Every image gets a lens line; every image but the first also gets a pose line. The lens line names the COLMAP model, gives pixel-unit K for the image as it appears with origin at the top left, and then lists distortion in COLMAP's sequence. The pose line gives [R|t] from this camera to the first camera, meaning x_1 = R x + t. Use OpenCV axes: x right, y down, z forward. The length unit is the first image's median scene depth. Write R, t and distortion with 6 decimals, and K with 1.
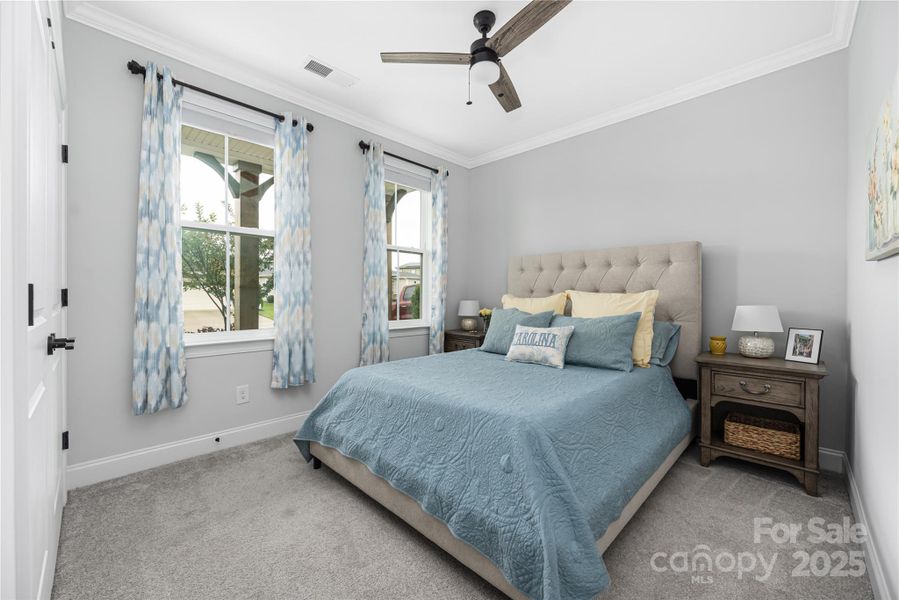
lens RADIAL K [[362.1, 0, 446.5], [0, 362.1, 299.6], [0, 0, 1]] dist [0.000868, -0.000014]
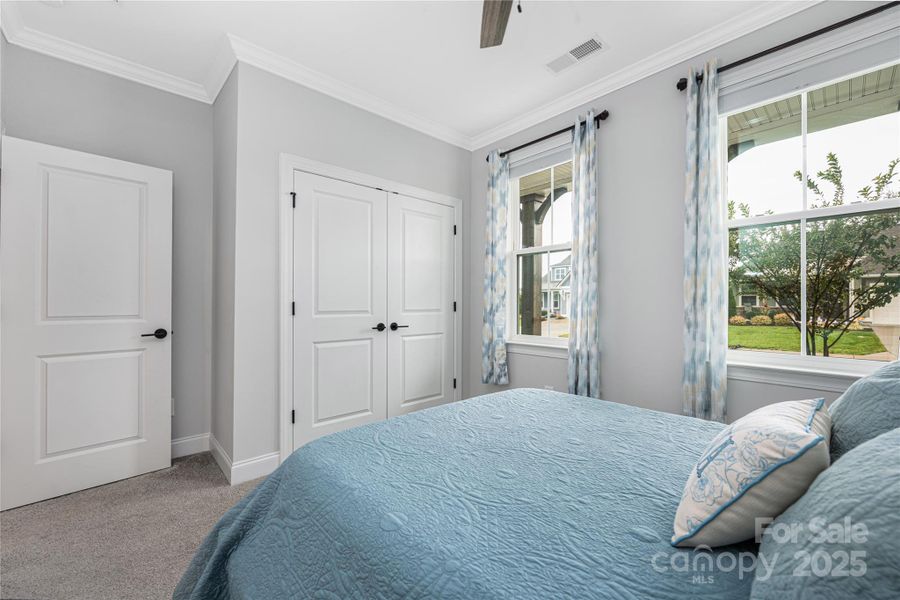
lens RADIAL K [[362.5, 0, 447.0], [0, 362.5, 299.9], [0, 0, 1]] dist [0.000868, -0.000014]
pose [[-0.044830, -0.005357, -0.998980, 0.629423], [-0.000627, 0.999986, -0.005334, -0.025201], [0.998994, 0.000387, -0.044833, 0.794039]]
